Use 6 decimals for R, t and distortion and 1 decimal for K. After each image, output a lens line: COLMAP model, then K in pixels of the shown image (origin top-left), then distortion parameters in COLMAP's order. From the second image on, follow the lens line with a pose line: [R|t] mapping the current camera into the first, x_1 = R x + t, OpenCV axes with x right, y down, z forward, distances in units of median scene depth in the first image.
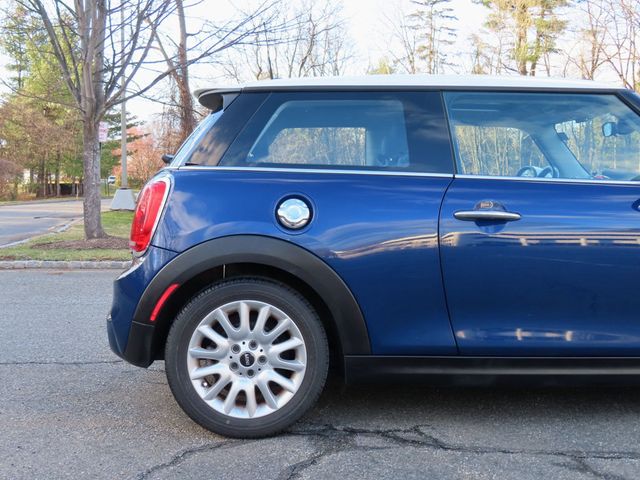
lens RADIAL K [[766.3, 0, 315.2], [0, 766.3, 238.3], [0, 0, 1]] dist [0.004182, 0.000000]
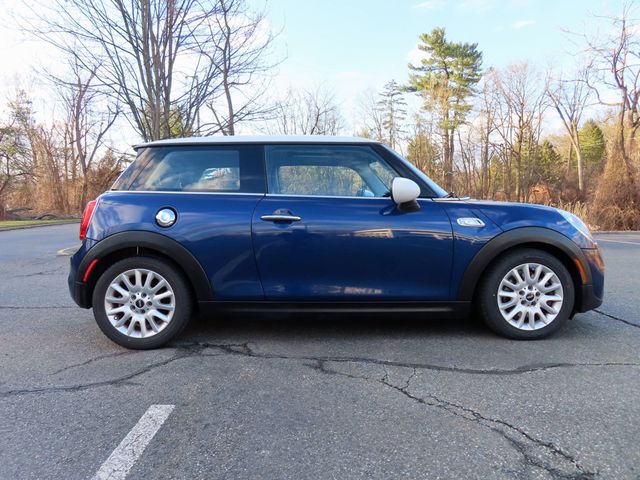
lens RADIAL K [[456.8, 0, 326.3], [0, 456.8, 239.2], [0, 0, 1]] dist [-0.016453, 0.004104]
pose [[0.999870, -0.007689, -0.014154, 0.329452], [0.007779, 0.999950, 0.006335, 0.011413], [0.014105, -0.006445, 0.999880, -0.006014]]
